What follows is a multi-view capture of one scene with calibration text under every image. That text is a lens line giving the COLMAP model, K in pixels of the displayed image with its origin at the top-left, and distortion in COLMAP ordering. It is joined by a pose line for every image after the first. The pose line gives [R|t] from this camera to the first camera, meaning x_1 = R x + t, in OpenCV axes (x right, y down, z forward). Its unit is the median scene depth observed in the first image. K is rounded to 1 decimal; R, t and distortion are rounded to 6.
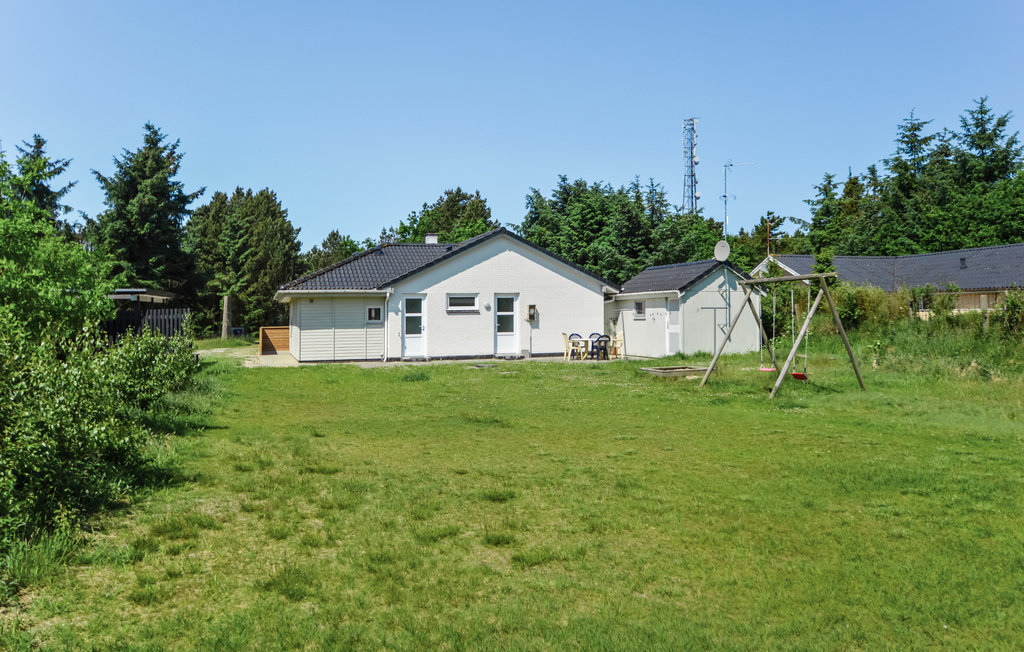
lens RADIAL K [[831.5, 0, 512.0], [0, 831.5, 326.0], [0, 0, 1]] dist [-0.003053, -0.001502]
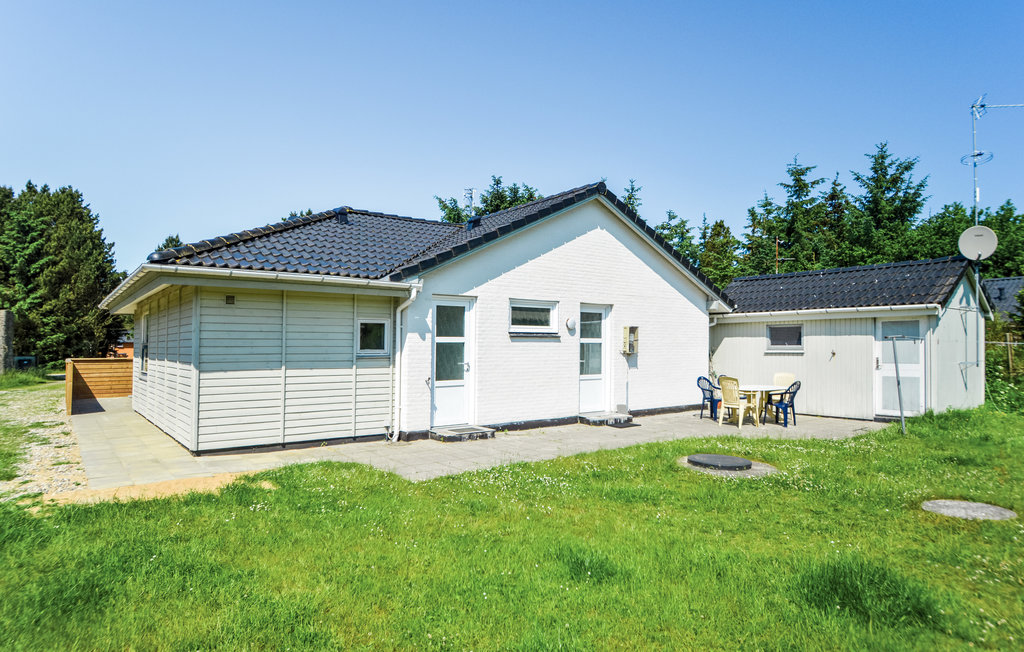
lens RADIAL K [[630.9, 0, 511.1], [0, 630.9, 355.0], [0, 0, 1]] dist [-0.004369, -0.004224]
pose [[0.944685, 0.010273, 0.327819, -0.197136], [-0.009737, 0.999947, -0.003275, -0.003545], [-0.327835, -0.000098, 0.944735, 0.619287]]
